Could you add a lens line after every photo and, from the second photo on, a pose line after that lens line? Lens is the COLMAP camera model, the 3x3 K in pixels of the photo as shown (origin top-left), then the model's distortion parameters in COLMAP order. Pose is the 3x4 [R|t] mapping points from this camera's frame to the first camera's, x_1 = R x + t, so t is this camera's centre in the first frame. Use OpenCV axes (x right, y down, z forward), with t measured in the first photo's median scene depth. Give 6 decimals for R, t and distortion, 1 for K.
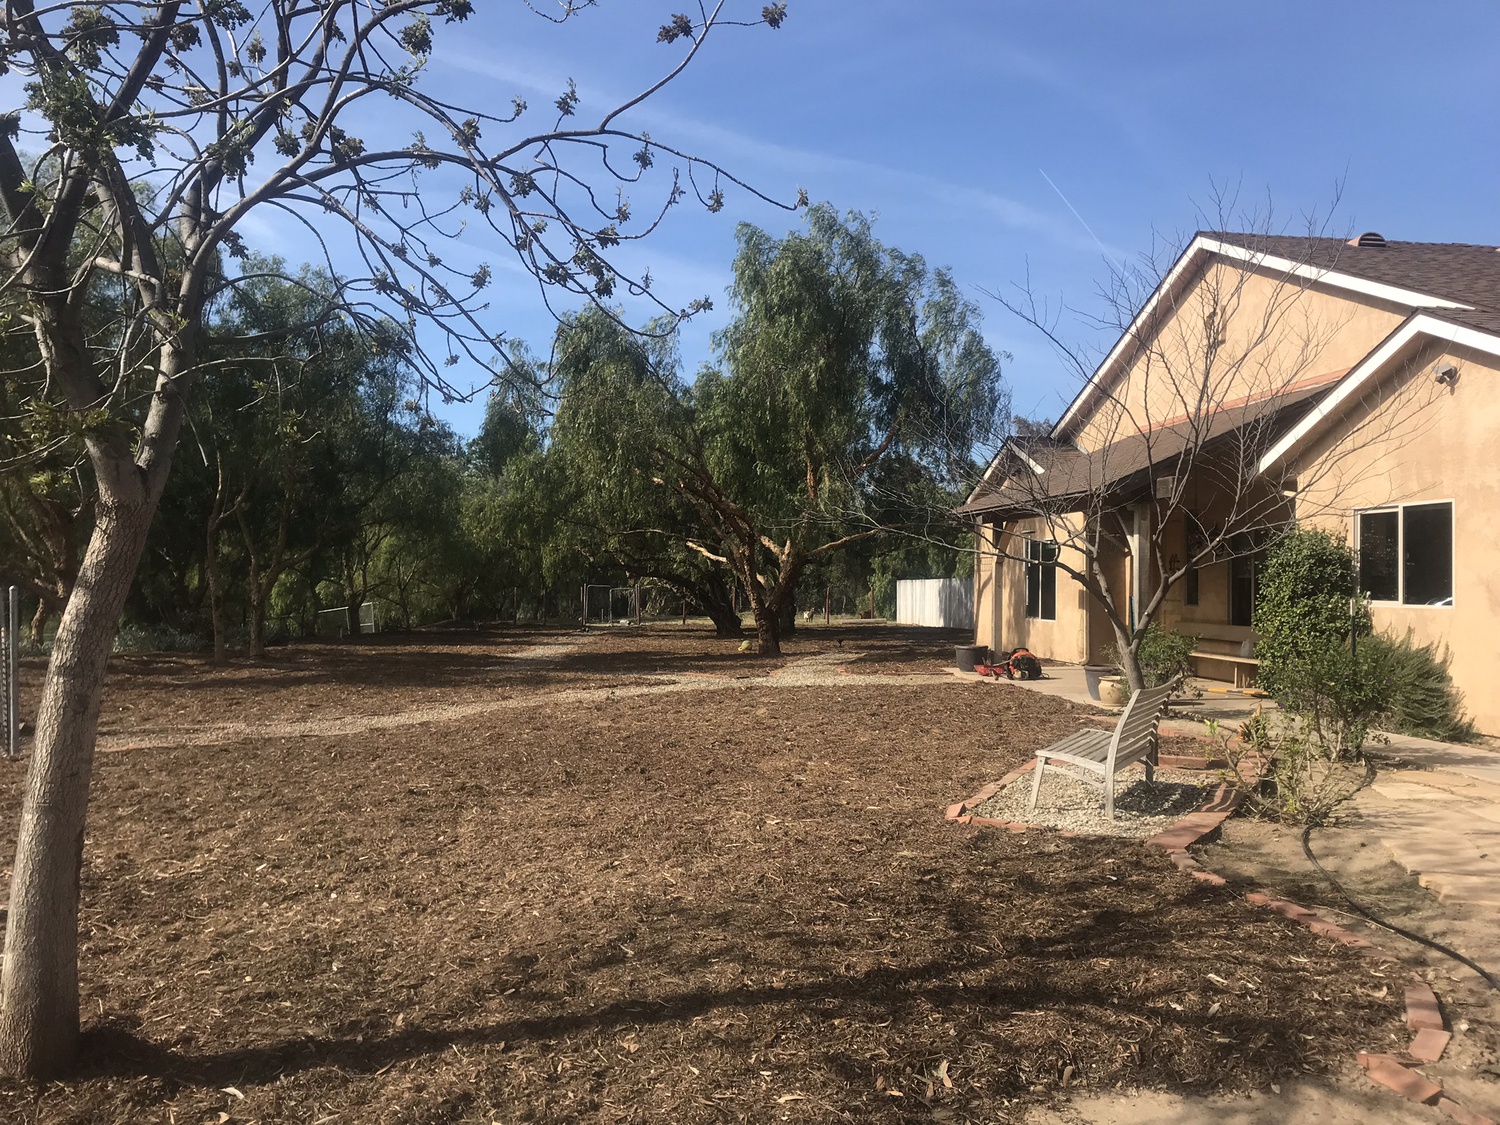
lens RADIAL K [[1228.0, 0, 750.0], [0, 1228.0, 562.5], [0, 0, 1]] dist [-0.000272, -0.000104]
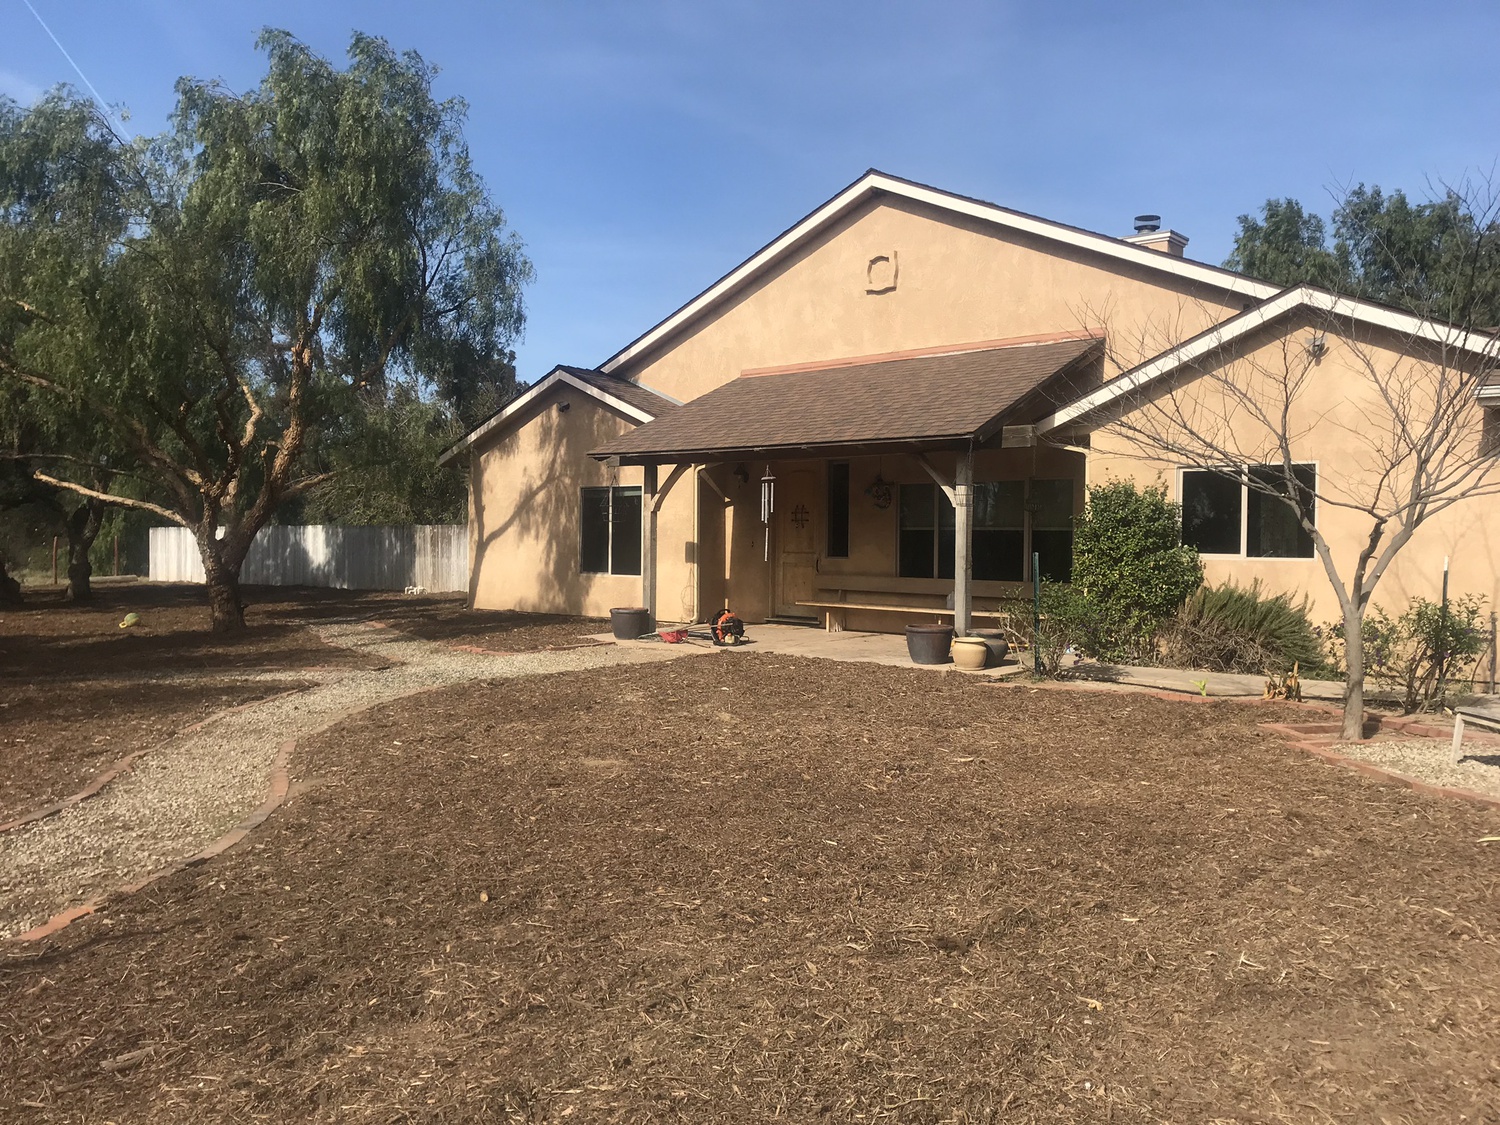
lens RADIAL K [[1220.6, 0, 750.0], [0, 1220.6, 562.5], [0, 0, 1]] dist [0.114993, -0.000193]
pose [[0.733854, -0.018318, 0.679060, -0.338313], [-0.012433, 0.999107, 0.040387, -0.000133], [-0.679193, -0.038081, 0.732971, 0.318118]]
